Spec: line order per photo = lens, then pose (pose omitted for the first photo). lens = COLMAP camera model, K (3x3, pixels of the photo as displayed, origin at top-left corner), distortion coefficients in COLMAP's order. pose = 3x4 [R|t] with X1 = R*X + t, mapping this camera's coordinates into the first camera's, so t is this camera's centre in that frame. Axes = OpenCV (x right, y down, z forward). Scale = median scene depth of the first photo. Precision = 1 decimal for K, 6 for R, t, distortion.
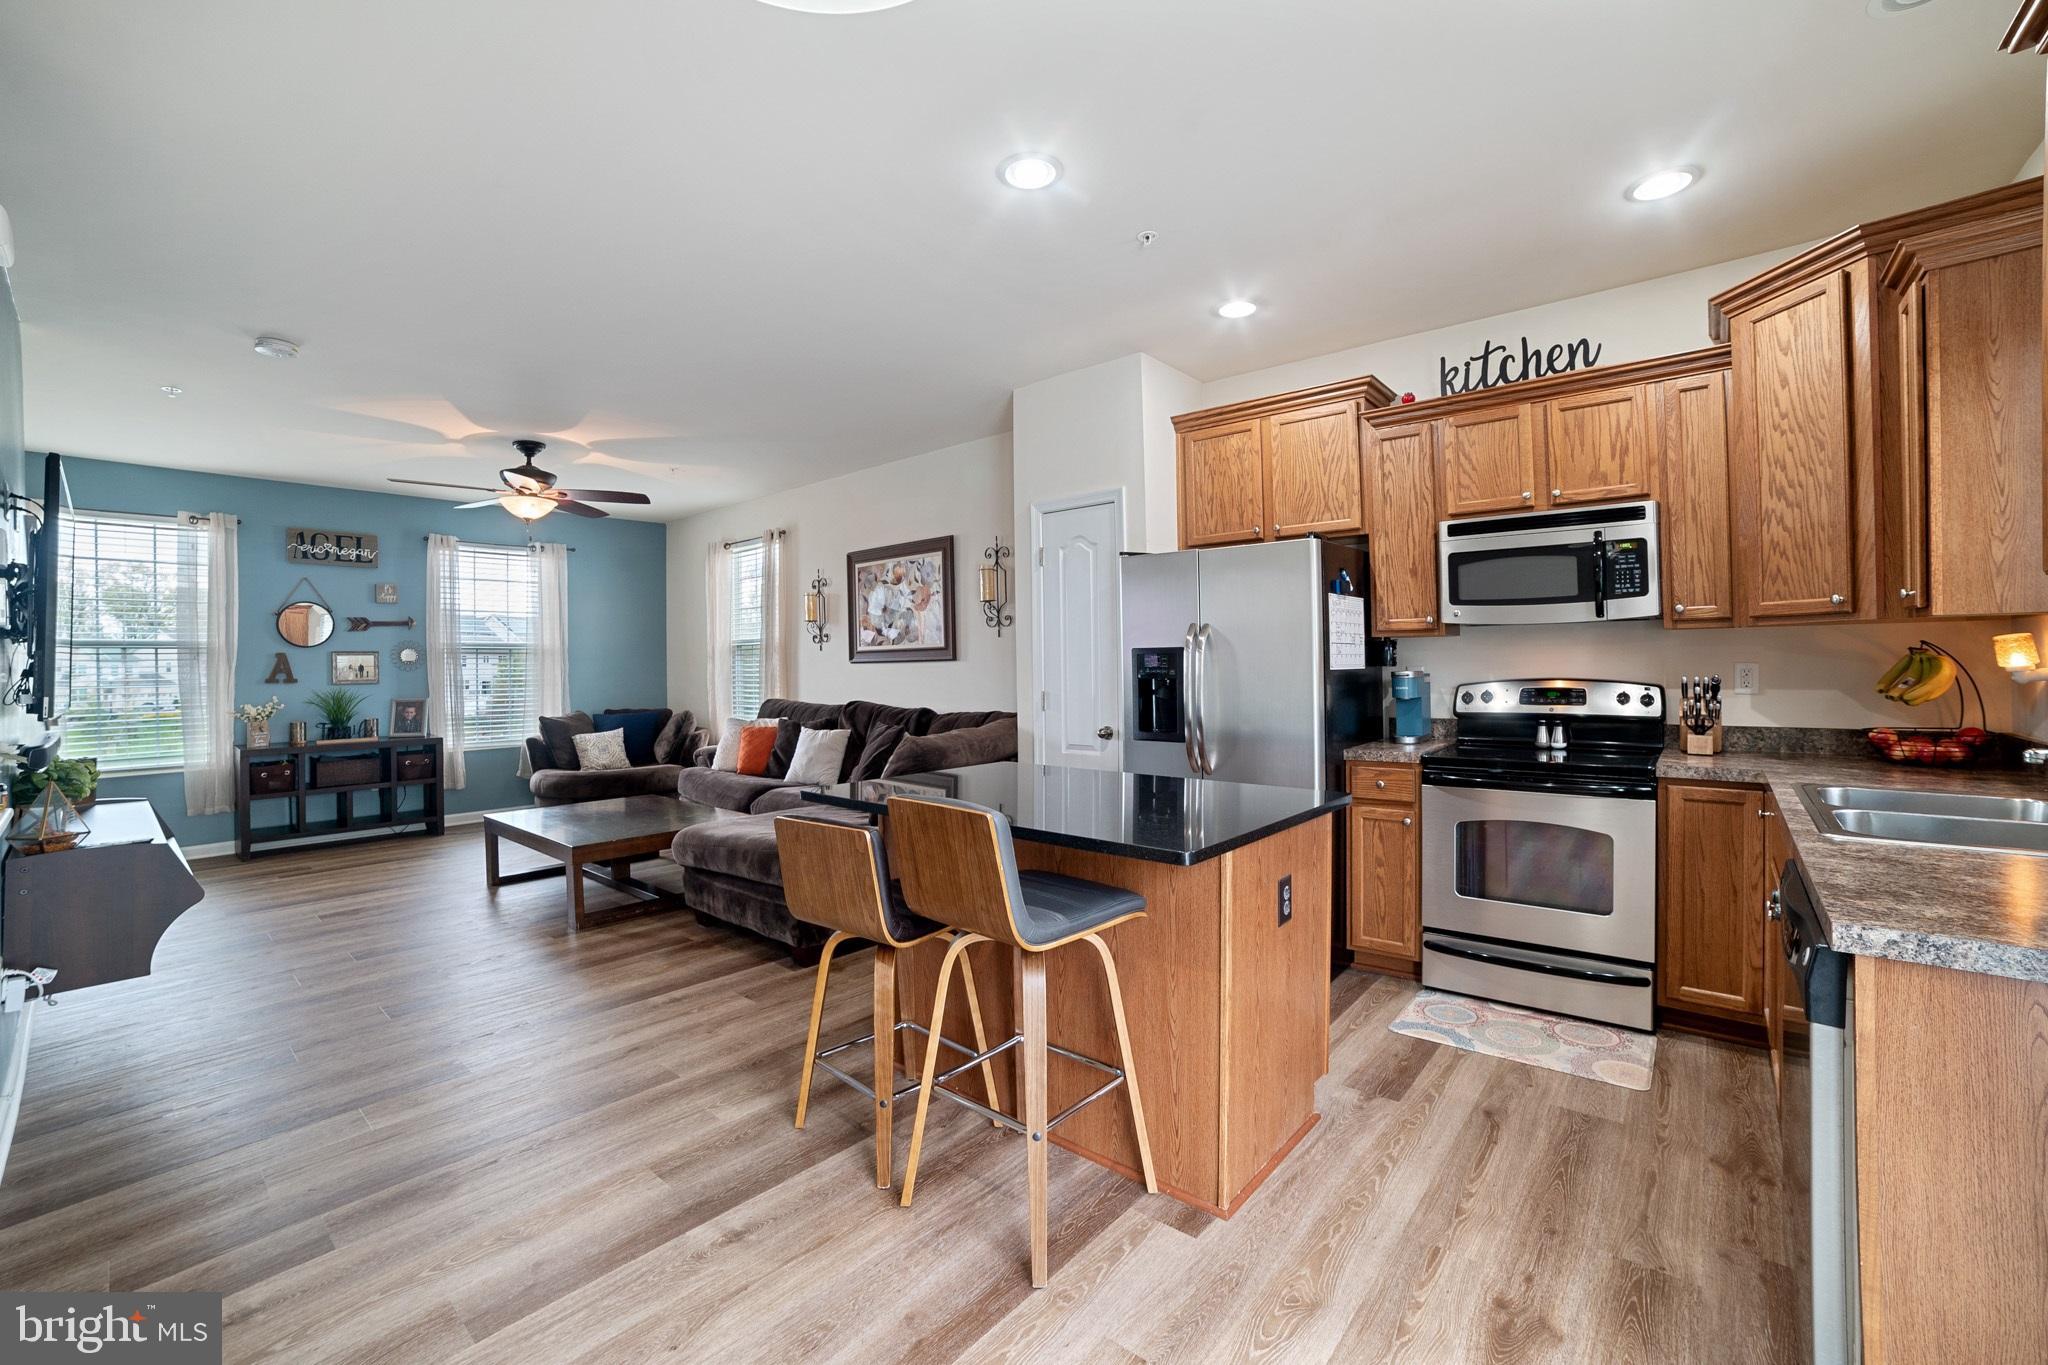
lens RADIAL K [[833.6, 0, 1029.0], [0, 833.6, 657.0], [0, 0, 1]] dist [0.001749, 0.000651]
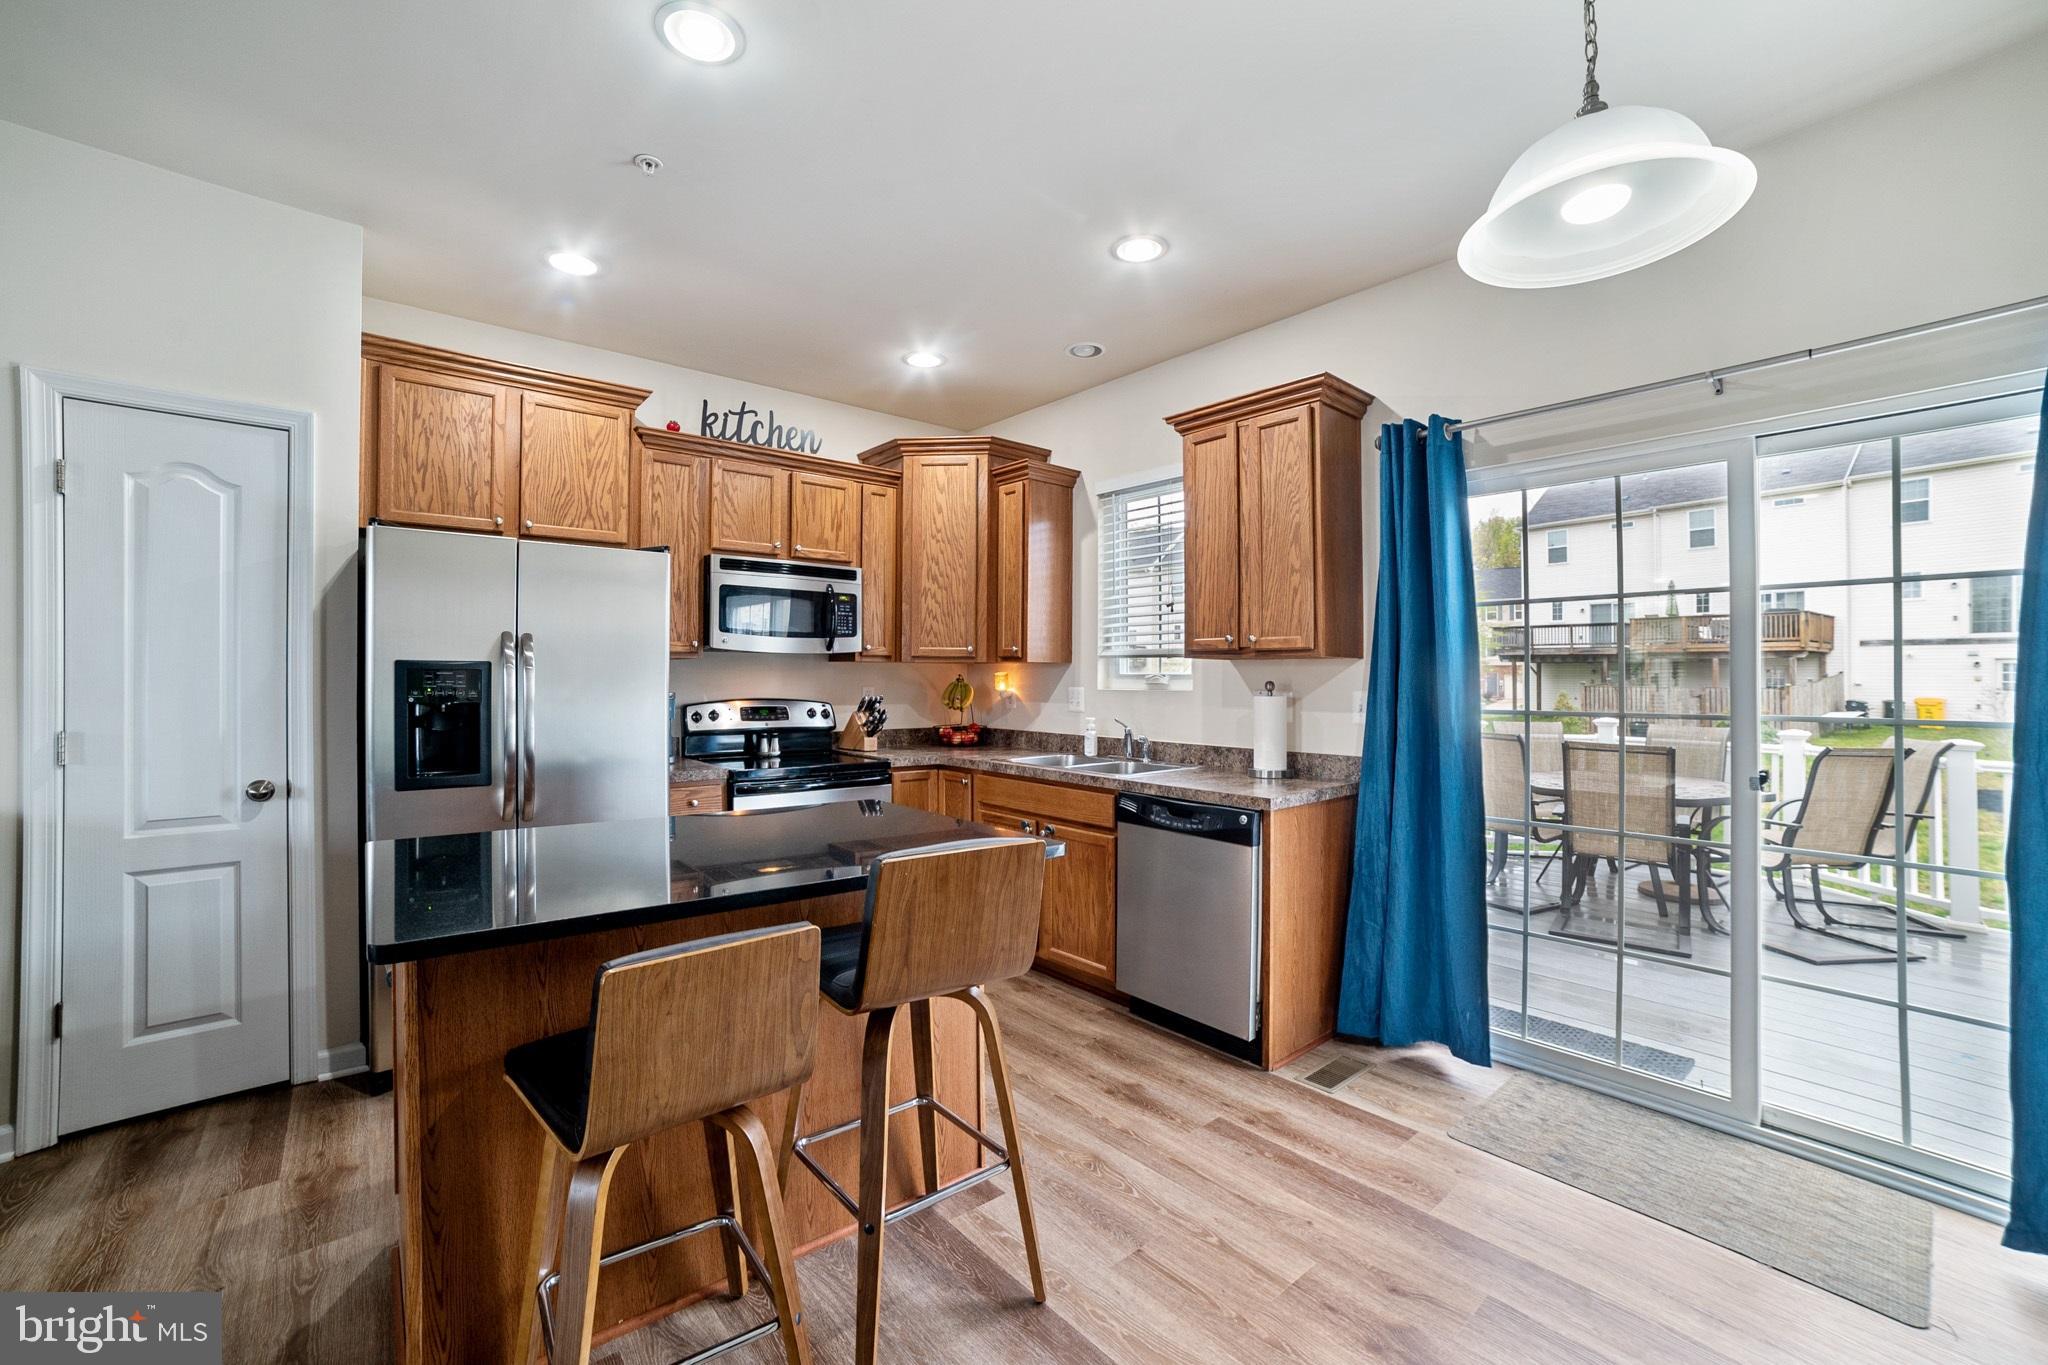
lens RADIAL K [[830.4, 0, 1024.0], [0, 830.4, 682.5], [0, 0, 1]] dist [0.000521, 0.000251]
pose [[0.254414, 0.009992, 0.967044, -0.380594], [-0.013940, 0.999881, -0.006664, 0.004737], [-0.966995, -0.011785, 0.254523, 0.291392]]
